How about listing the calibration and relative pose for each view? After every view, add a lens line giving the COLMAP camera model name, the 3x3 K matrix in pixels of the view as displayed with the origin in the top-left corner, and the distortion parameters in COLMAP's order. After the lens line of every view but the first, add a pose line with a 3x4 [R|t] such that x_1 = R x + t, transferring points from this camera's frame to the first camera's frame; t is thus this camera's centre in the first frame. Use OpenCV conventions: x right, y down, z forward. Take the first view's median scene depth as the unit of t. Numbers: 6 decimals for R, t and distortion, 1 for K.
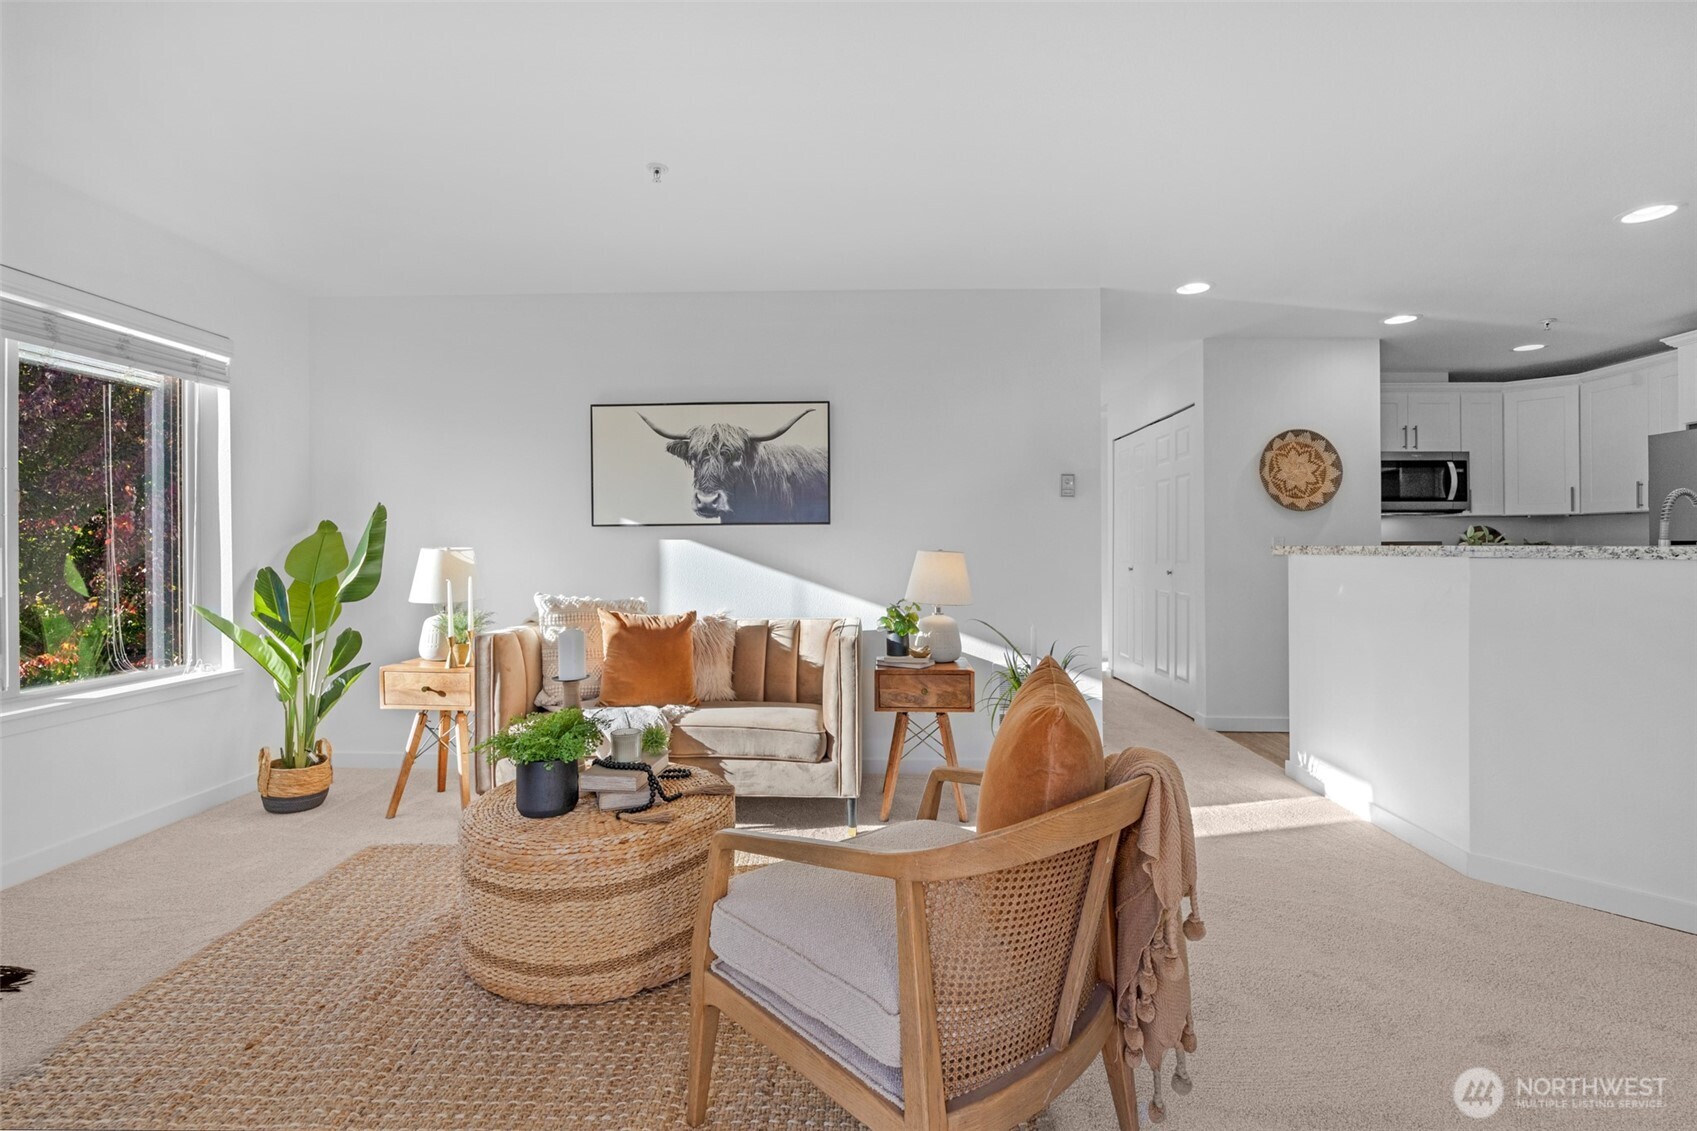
lens RADIAL K [[754.3, 0, 851.1], [0, 754.3, 554.3], [0, 0, 1]] dist [-0.013918, 0.000287]
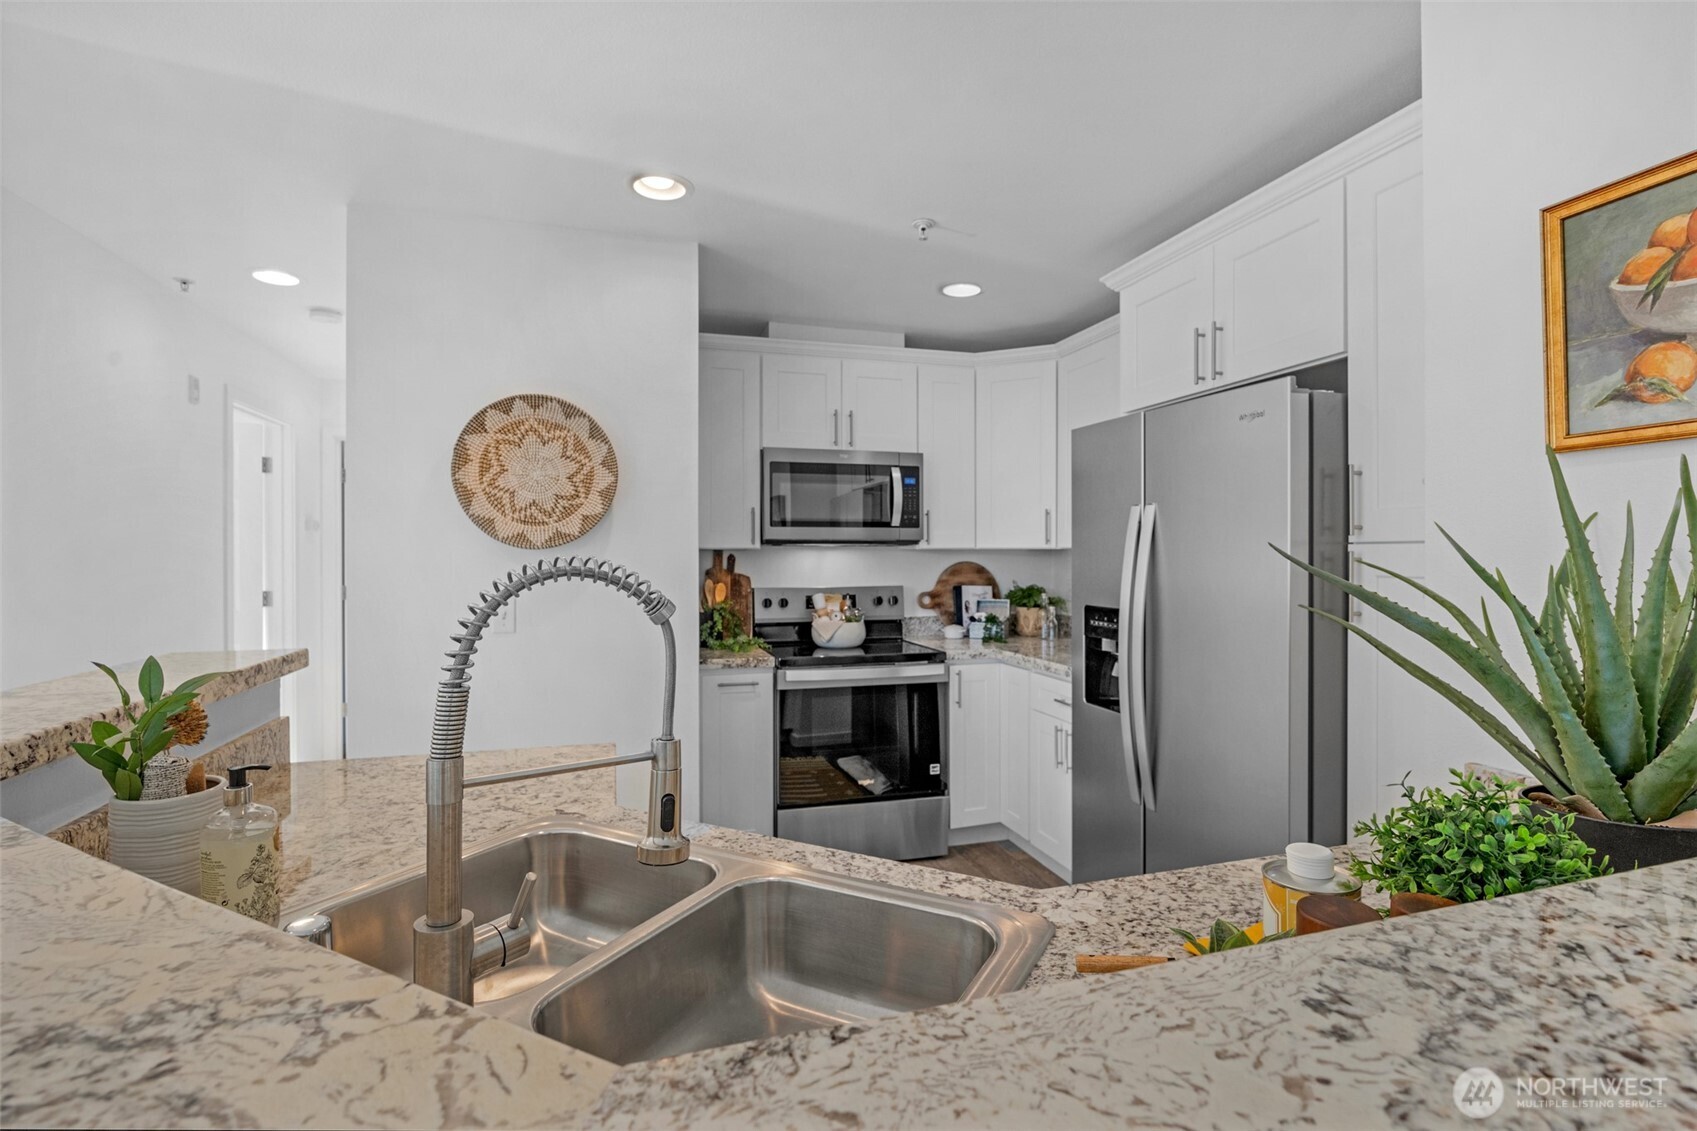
lens RADIAL K [[823.1, 0, 848.5], [0, 823.1, 565.5], [0, 0, 1]] dist [0.000033, 0.000085]
pose [[0.951632, -0.003502, 0.307219, 0.771409], [0.002193, 0.999987, 0.004606, -0.058854], [-0.307231, -0.003709, 0.951628, 0.462966]]
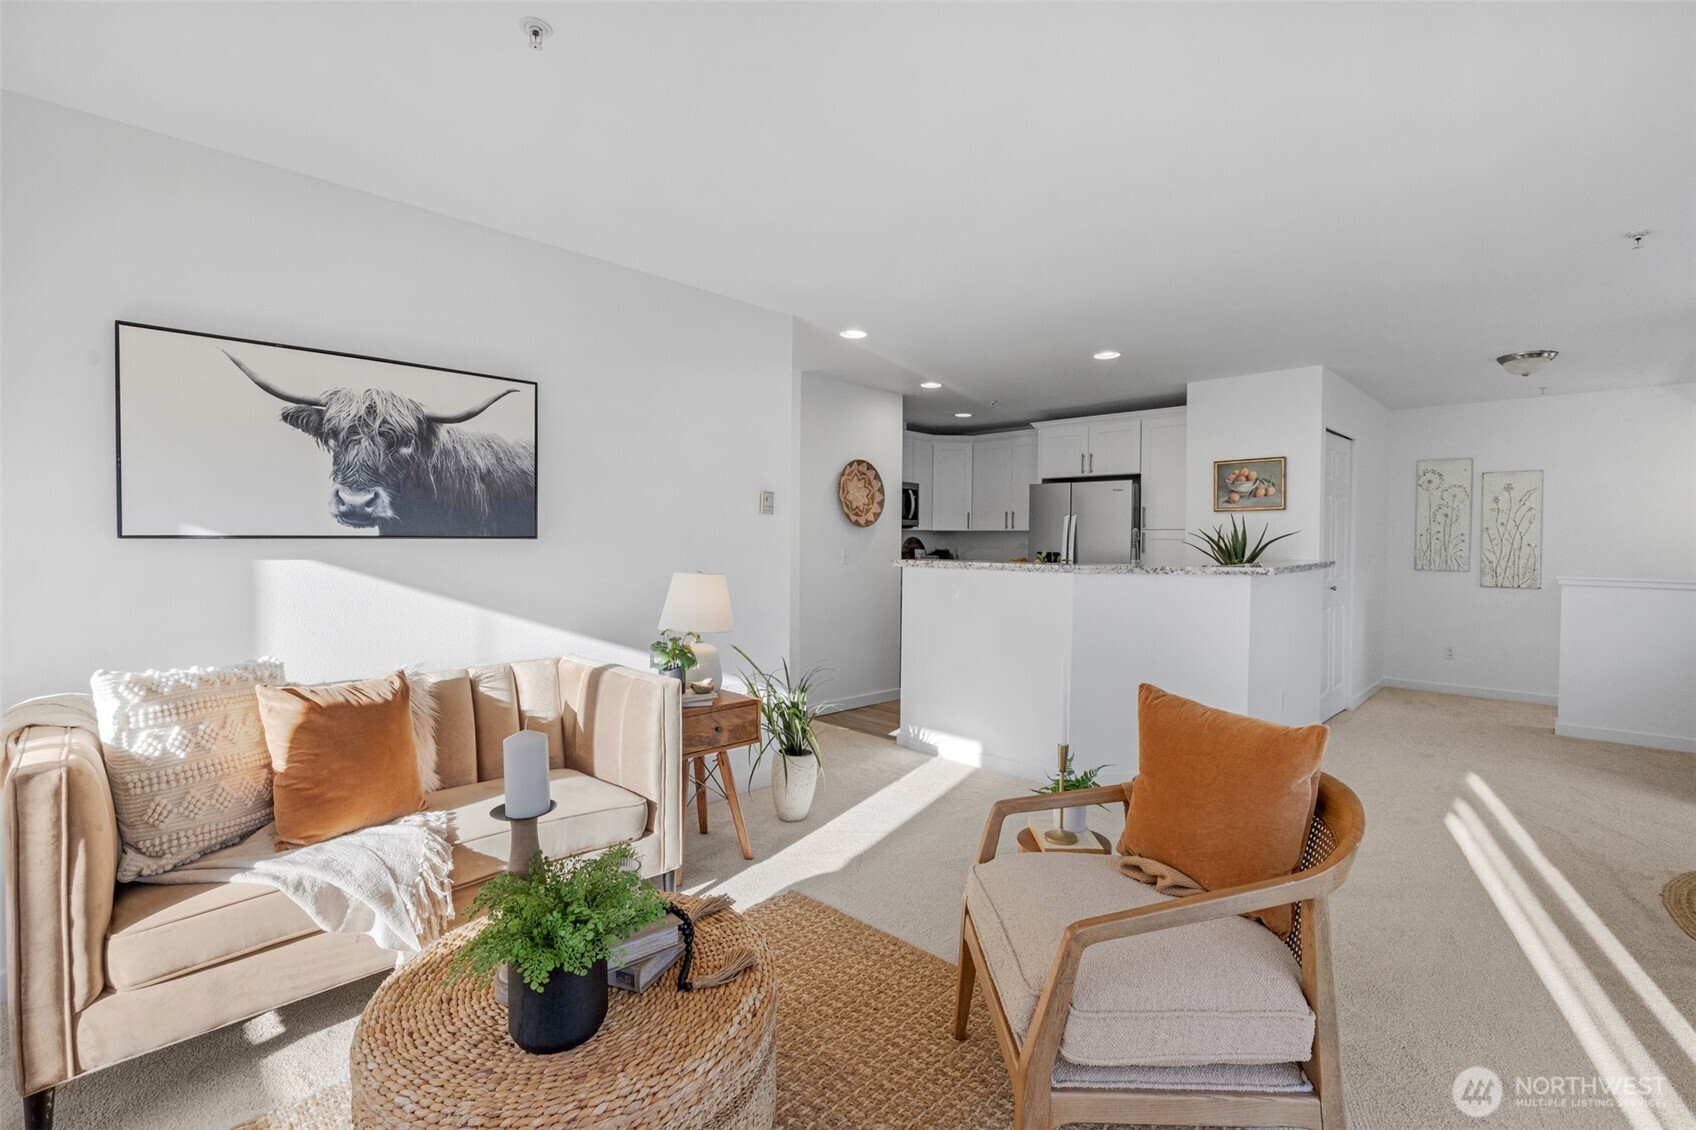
lens RADIAL K [[753.9, 0, 850.6], [0, 753.9, 553.8], [0, 0, 1]] dist [-0.013918, 0.000287]
pose [[0.679101, -0.005615, 0.734024, -0.381931], [-0.003602, 0.999933, 0.010981, -0.033677], [-0.734036, -0.010101, 0.679035, 0.222779]]
